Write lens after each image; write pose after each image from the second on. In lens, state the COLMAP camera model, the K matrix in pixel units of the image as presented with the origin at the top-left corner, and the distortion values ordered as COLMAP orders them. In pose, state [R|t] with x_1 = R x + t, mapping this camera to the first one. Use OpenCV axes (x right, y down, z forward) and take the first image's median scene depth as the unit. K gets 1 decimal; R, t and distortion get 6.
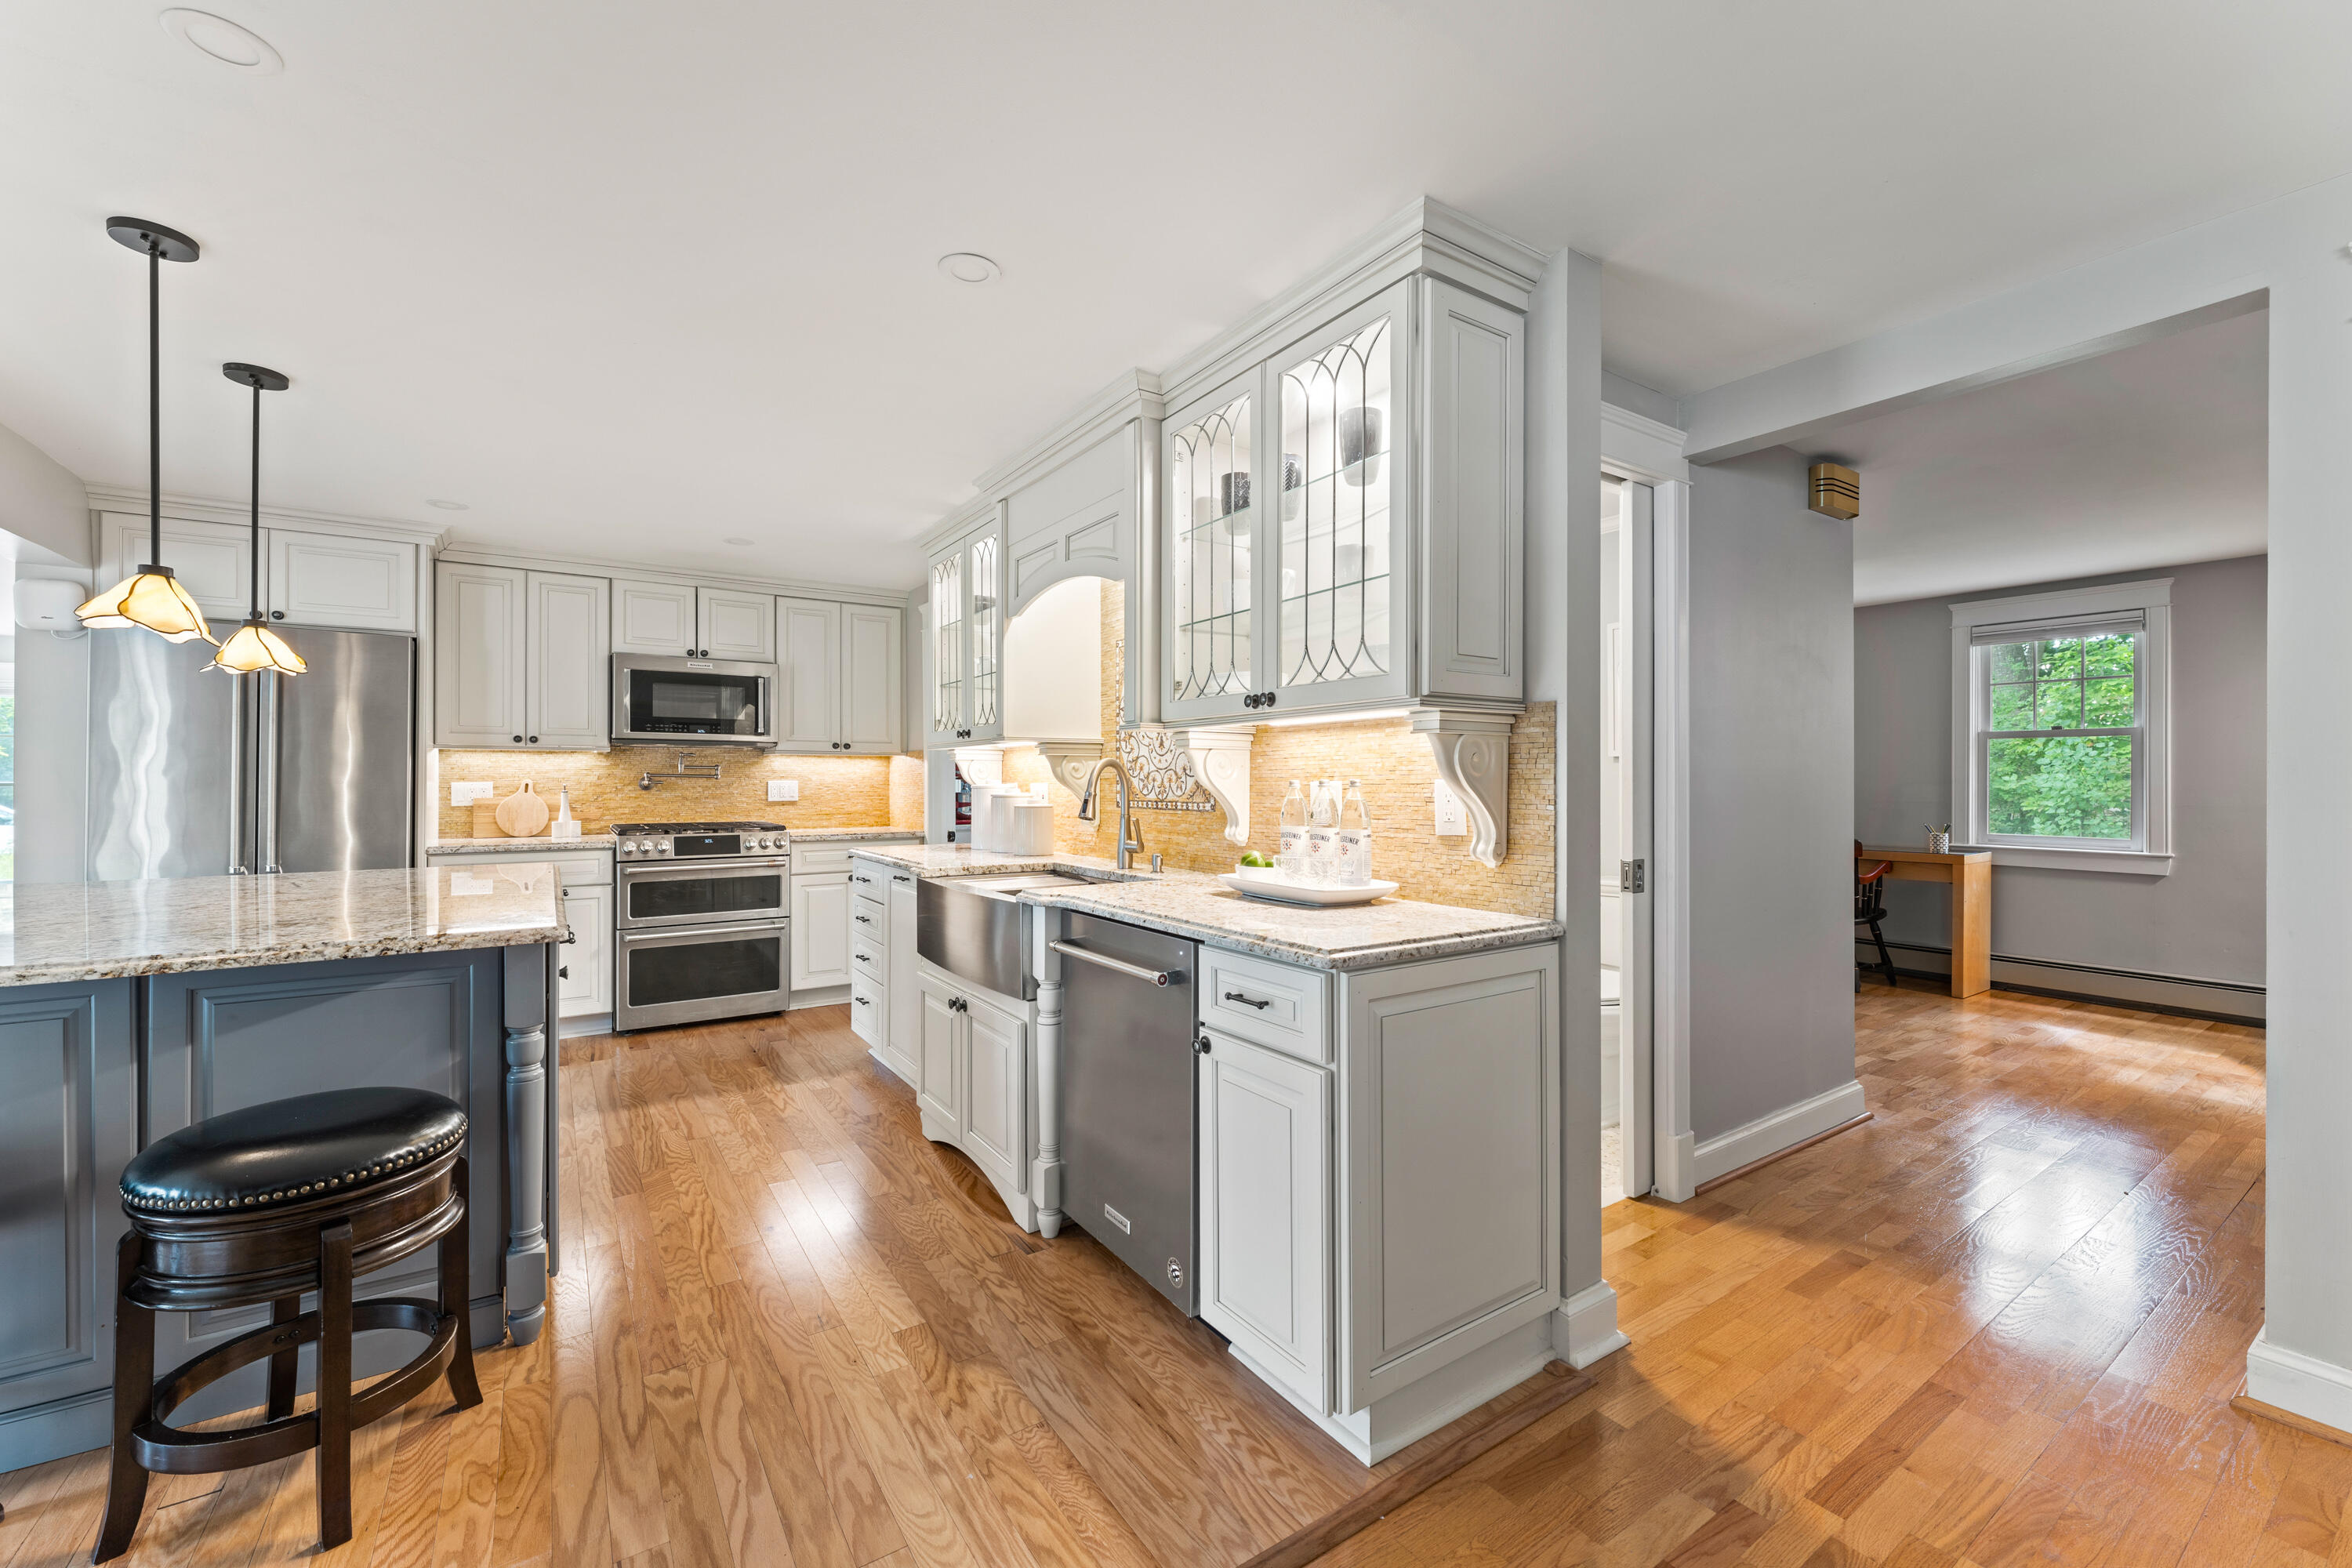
lens RADIAL K [[946.1, 0, 1174.7], [0, 946.1, 777.9], [0, 0, 1]] dist [0.000753, -0.001207]
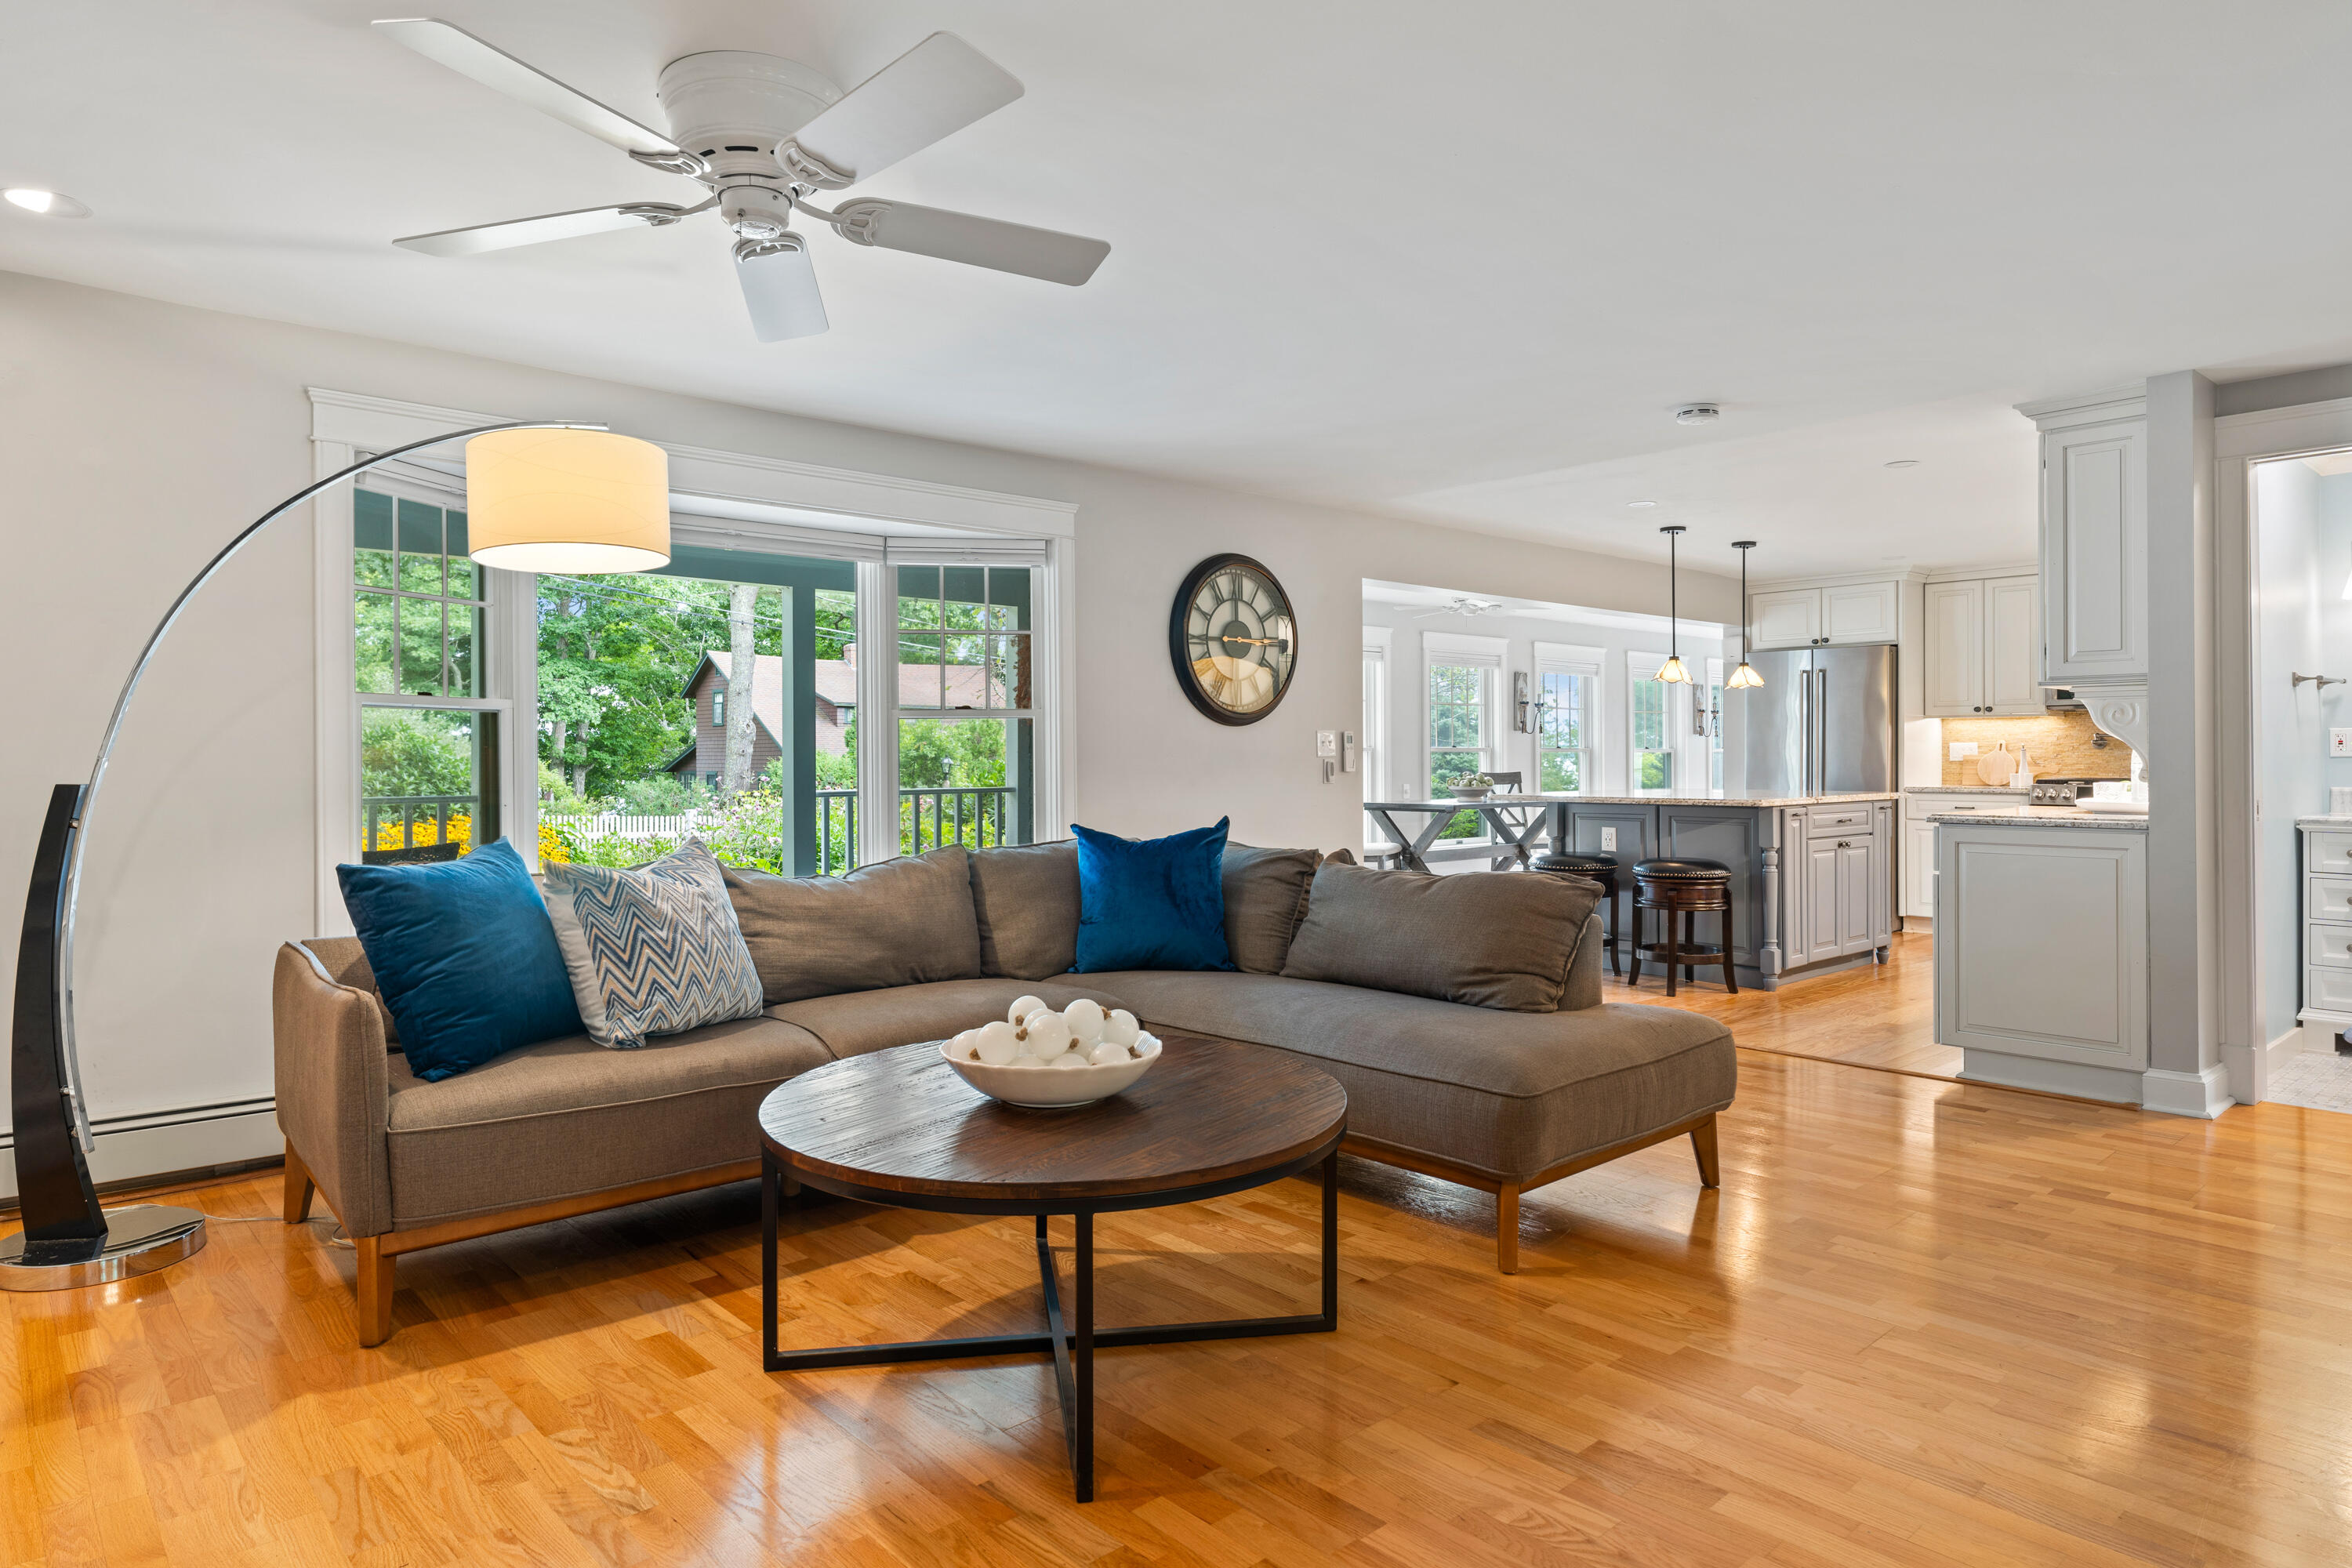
lens RADIAL K [[1359.9, 0, 1173.2], [0, 1359.9, 766.1], [0, 0, 1]] dist [0.000648, 0.000217]
pose [[0.139445, 0.007682, -0.990200, 1.845203], [0.005777, 0.999947, 0.008571, 0.027345], [0.990213, -0.006916, 0.139393, -0.669411]]
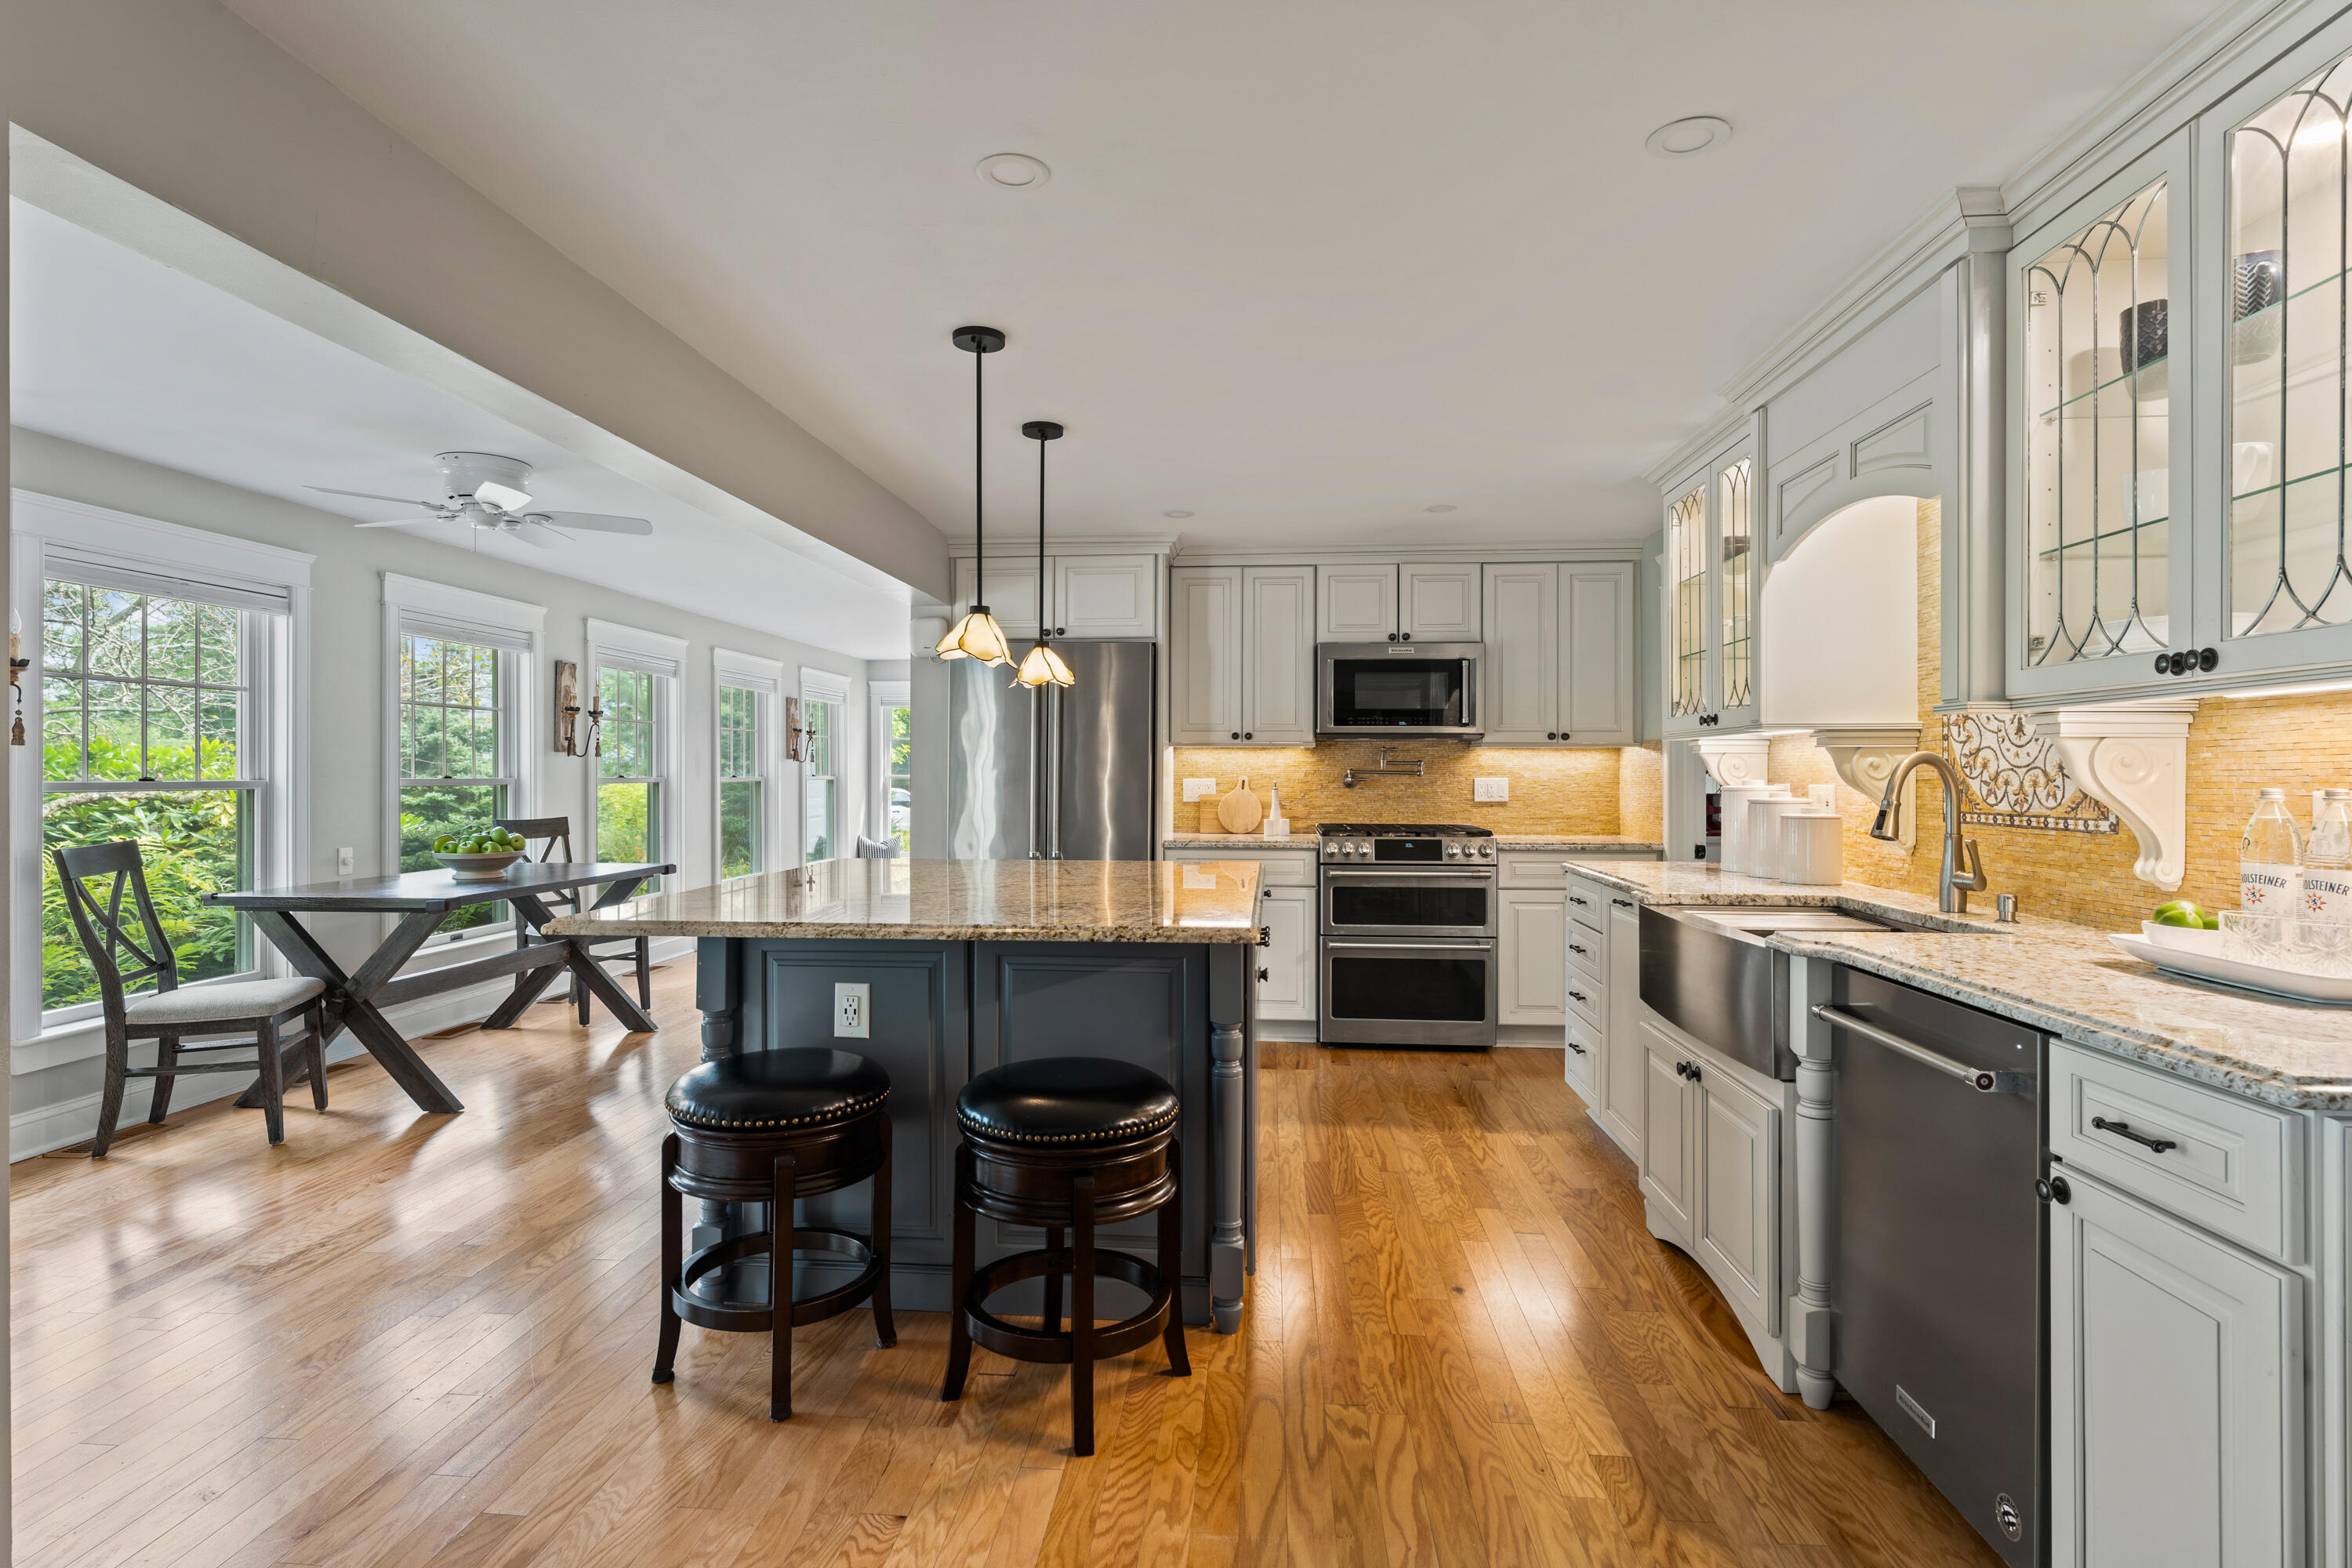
lens RADIAL K [[1171.8, 0, 1165.3], [0, 1171.8, 770.6], [0, 0, 1]] dist [-0.004755, -0.000367]
pose [[0.779432, 0.001074, -0.626486, 0.044484], [-0.000692, 0.999999, 0.000854, -0.009533], [0.626487, -0.000232, 0.779432, -0.023586]]
